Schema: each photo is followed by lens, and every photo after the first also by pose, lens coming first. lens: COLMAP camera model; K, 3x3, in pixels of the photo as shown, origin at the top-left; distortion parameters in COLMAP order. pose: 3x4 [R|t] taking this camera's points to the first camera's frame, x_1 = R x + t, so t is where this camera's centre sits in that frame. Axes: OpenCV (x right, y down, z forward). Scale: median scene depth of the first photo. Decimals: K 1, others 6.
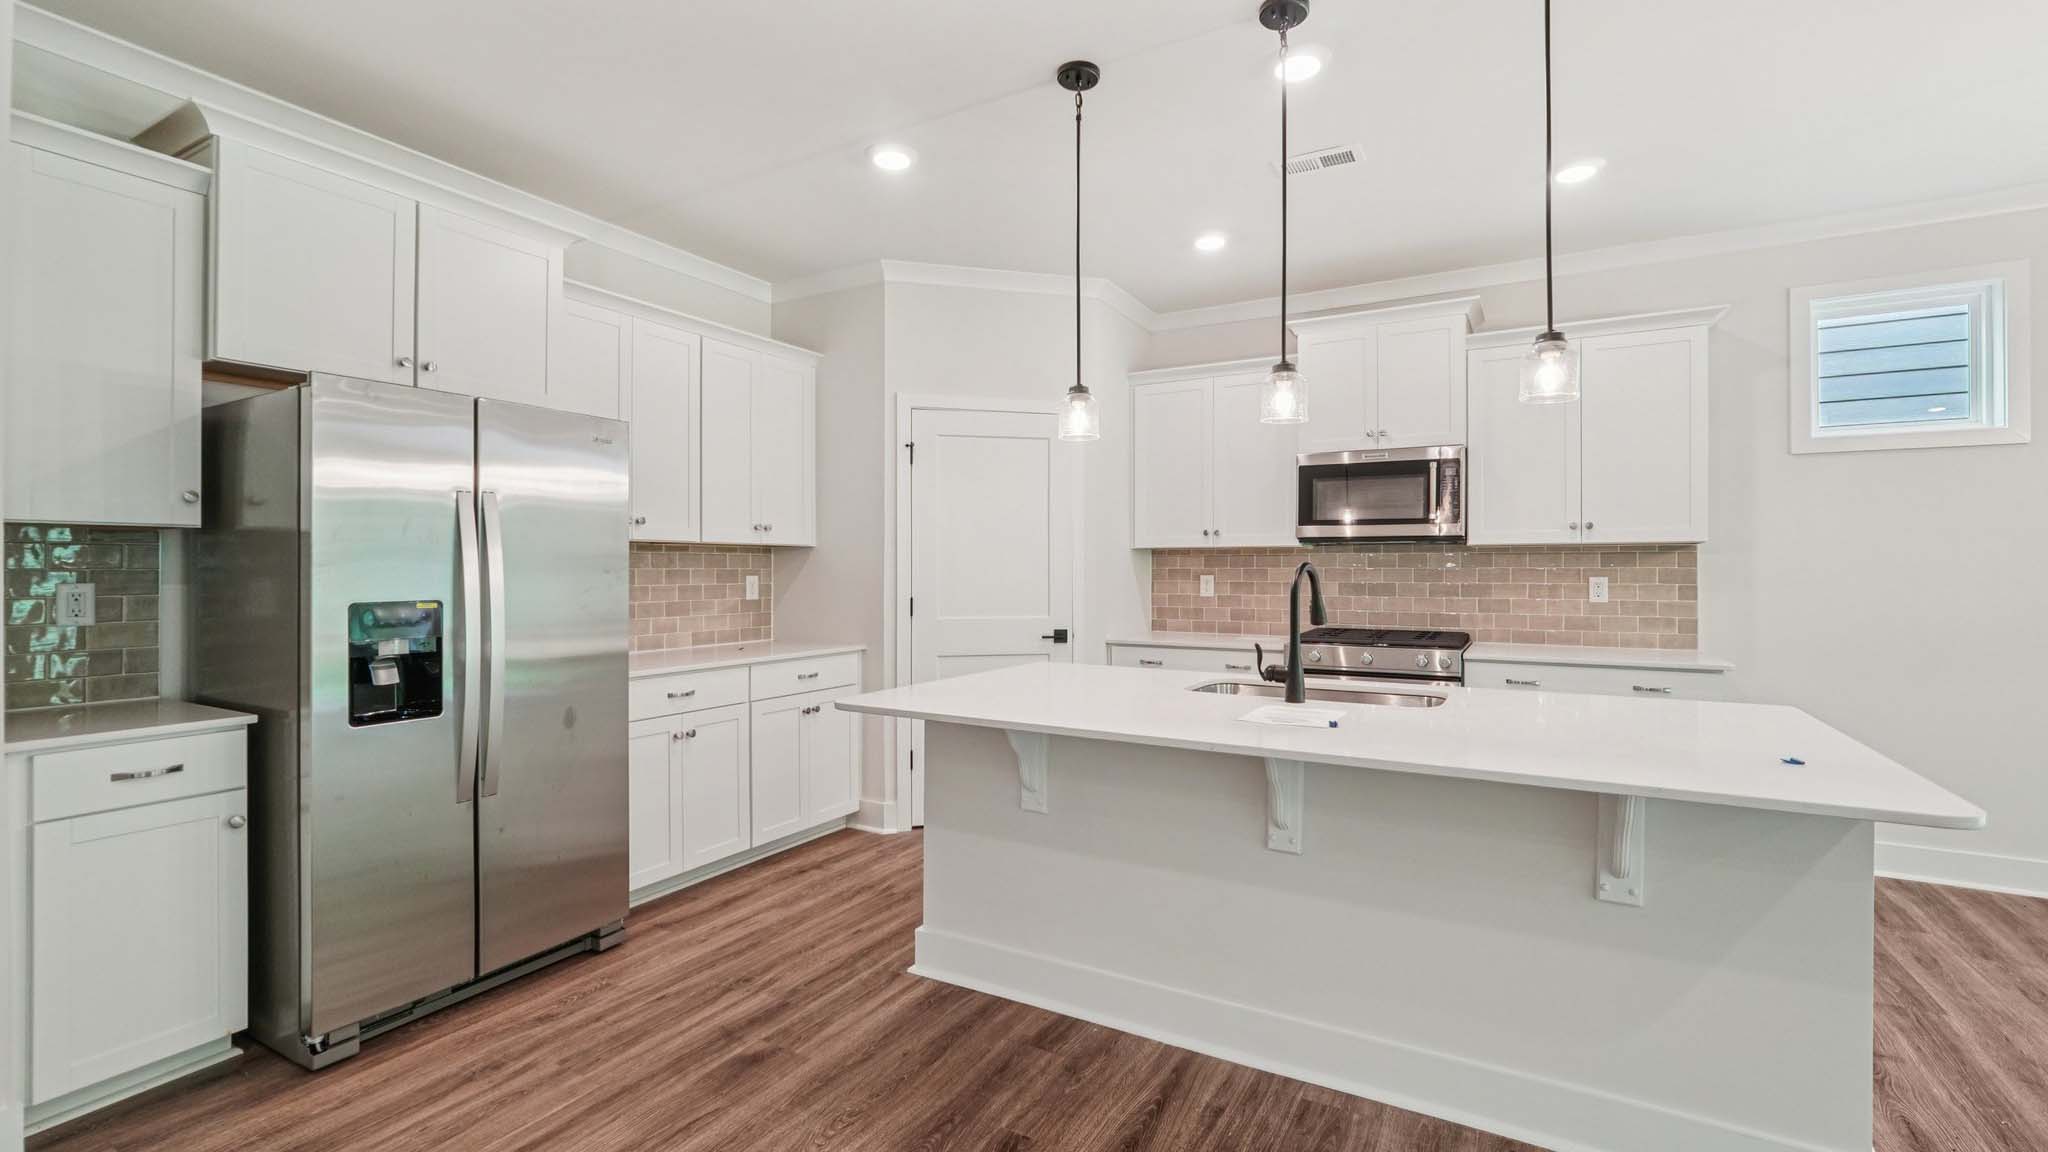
lens RADIAL K [[881.5, 0, 1032.5], [0, 881.5, 569.8], [0, 0, 1]] dist [-0.018674, 0.006523]
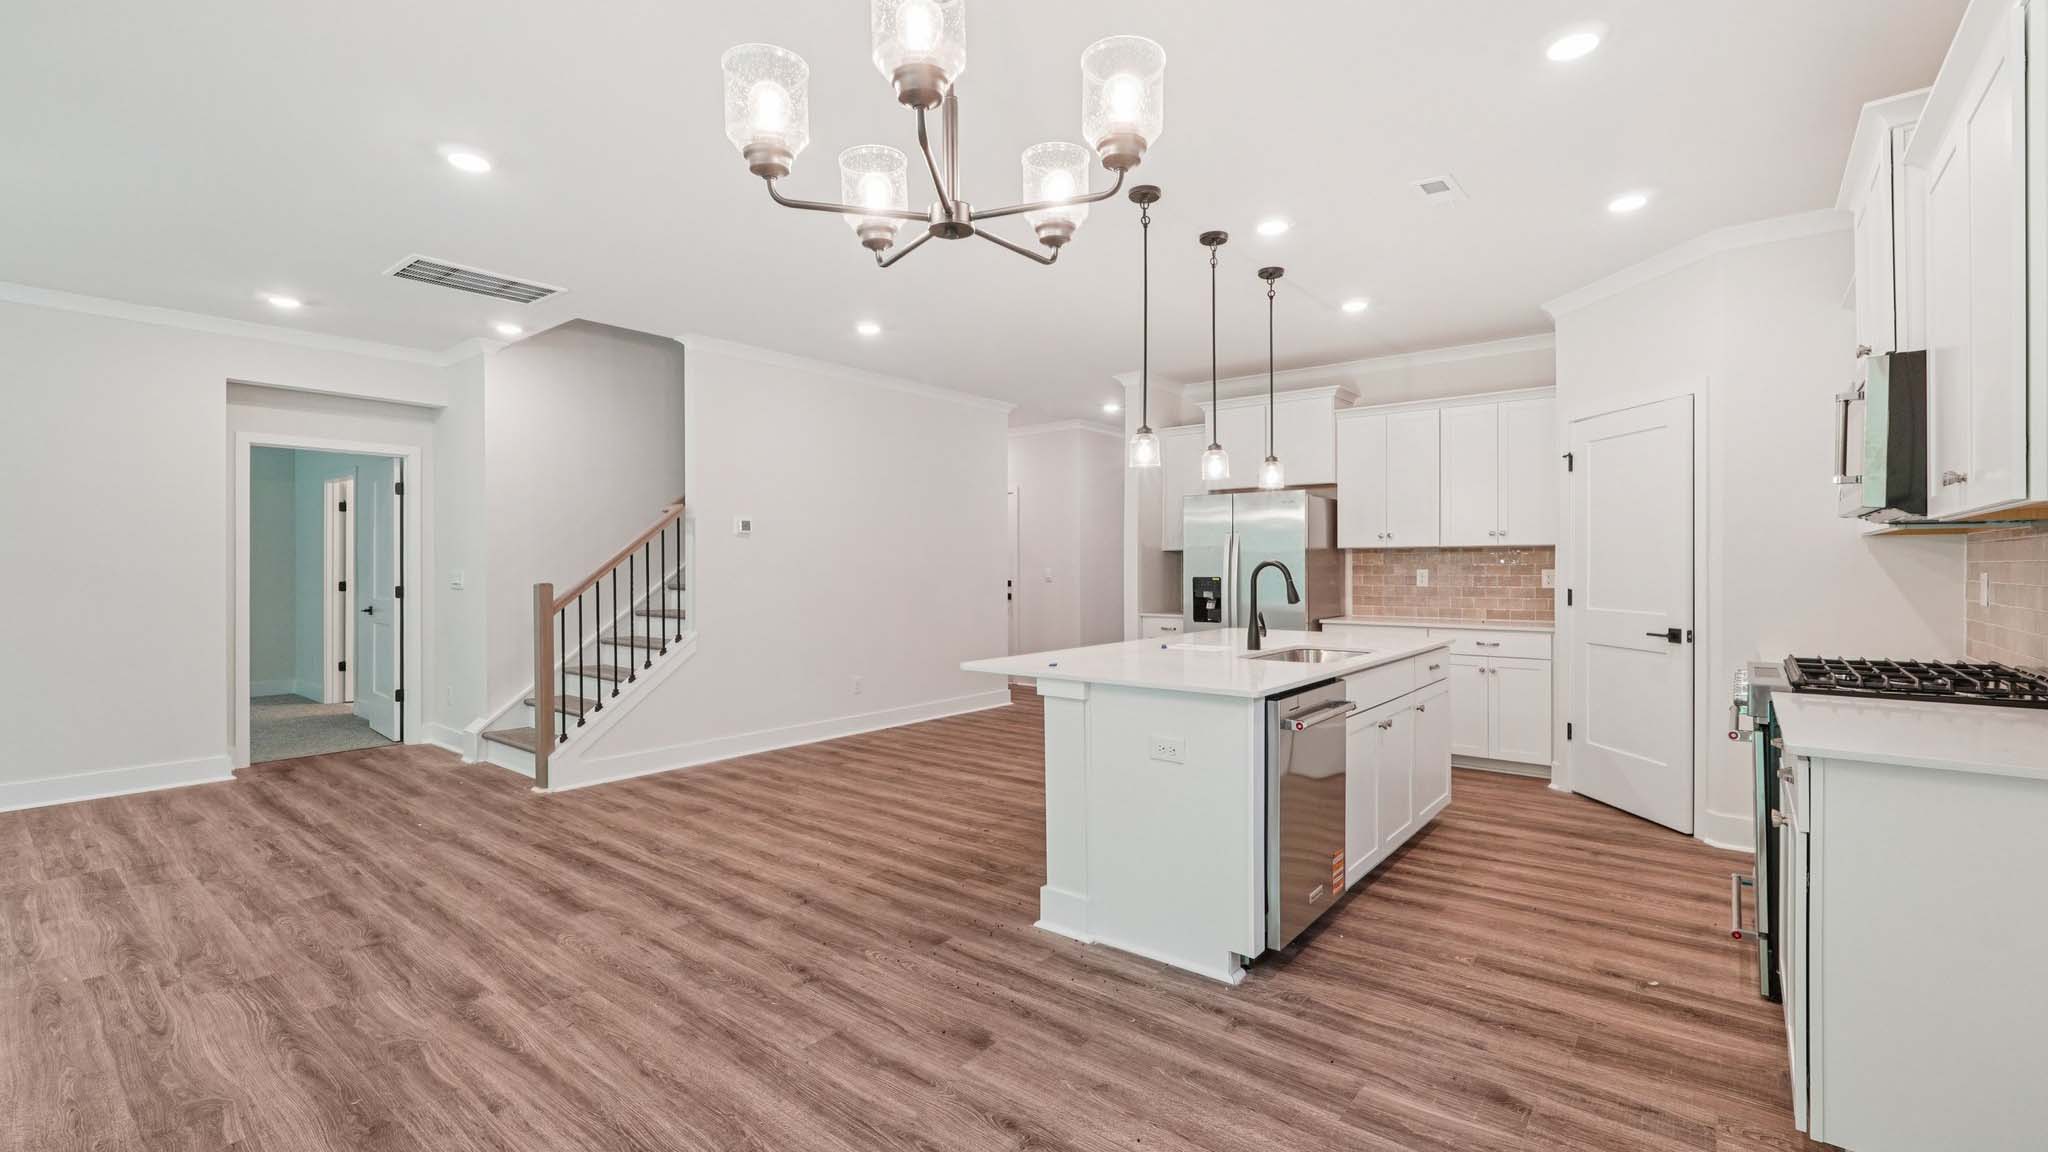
lens RADIAL K [[881.5, 0, 1032.5], [0, 881.5, 569.8], [0, 0, 1]] dist [-0.018674, 0.006523]
pose [[-0.151434, 0.004222, -0.988458, 1.181781], [0.000804, 0.999991, 0.004148, 0.001162], [0.988467, -0.000166, -0.151436, 0.526750]]
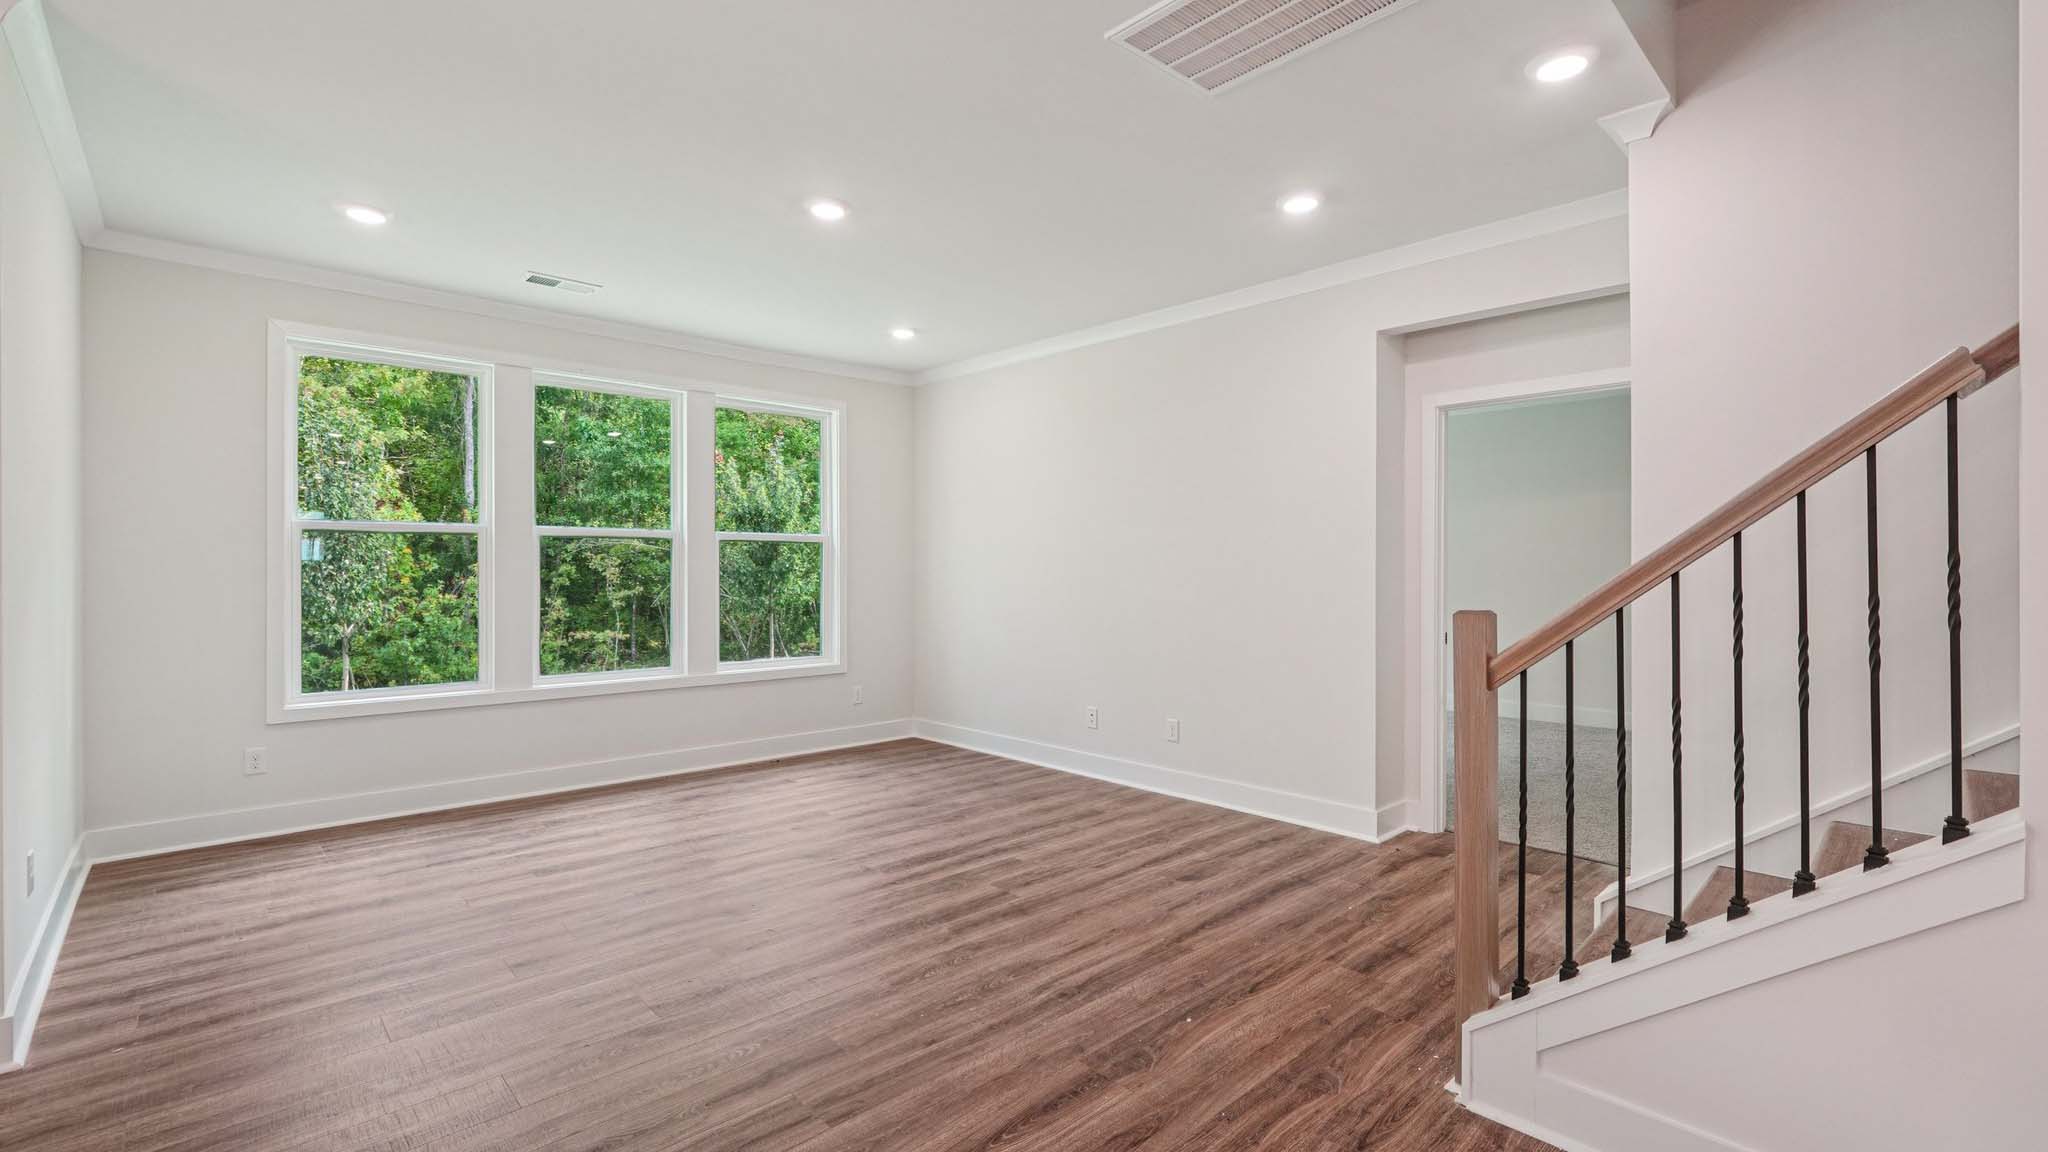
lens RADIAL K [[881.5, 0, 1032.5], [0, 881.5, 569.8], [0, 0, 1]] dist [-0.018674, 0.006523]
pose [[-0.956497, 0.000846, 0.291740, 0.149932], [0.000493, 0.999999, -0.001281, 0.002689], [-0.291741, -0.001081, -0.956497, 0.238453]]
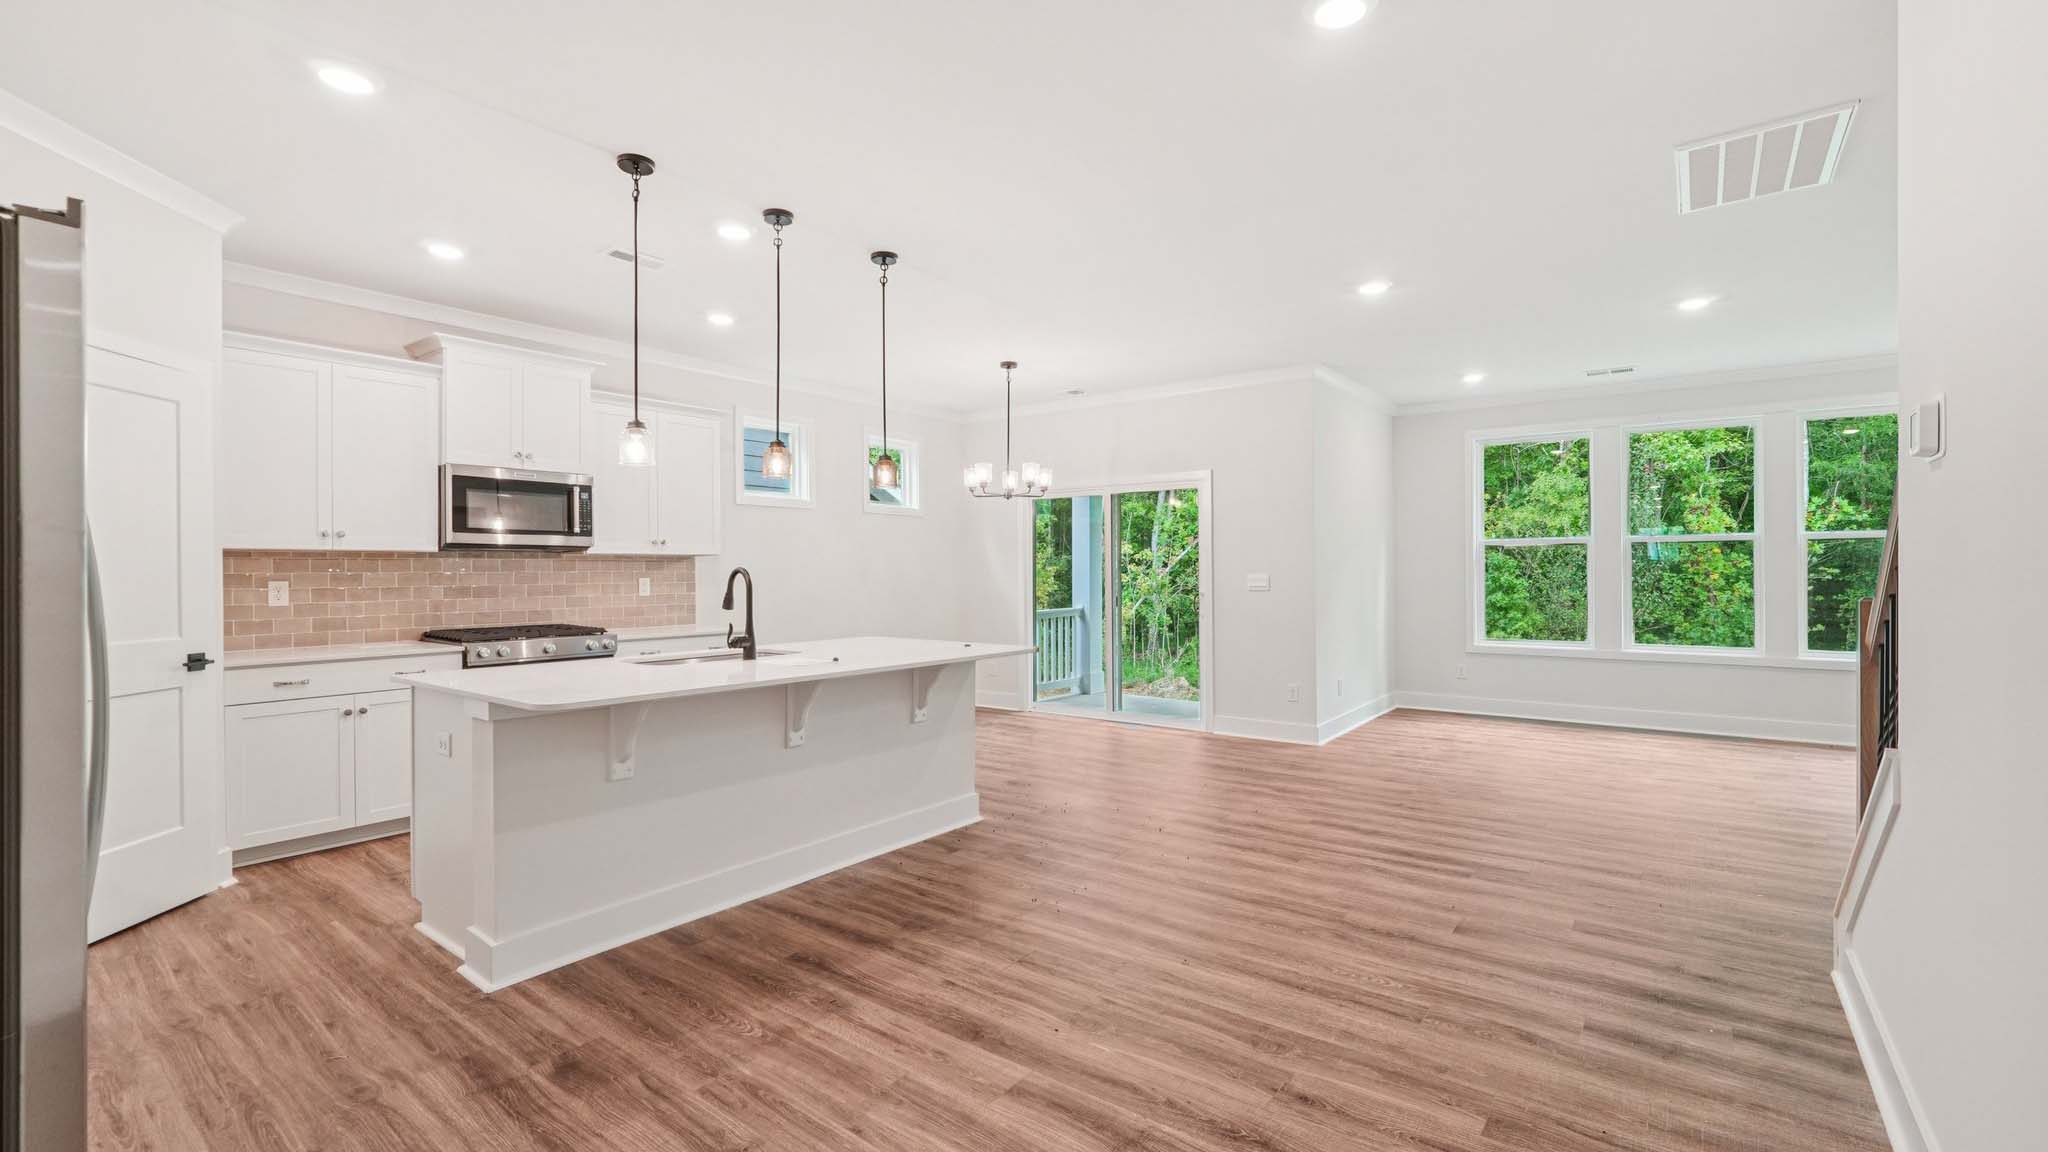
lens RADIAL K [[881.5, 0, 1032.5], [0, 881.5, 569.8], [0, 0, 1]] dist [-0.018674, 0.006523]
pose [[0.128760, -0.000055, 0.991676, -0.709080], [0.006710, 0.999977, -0.000816, 0.000365], [-0.991653, 0.006759, 0.128758, 0.199946]]
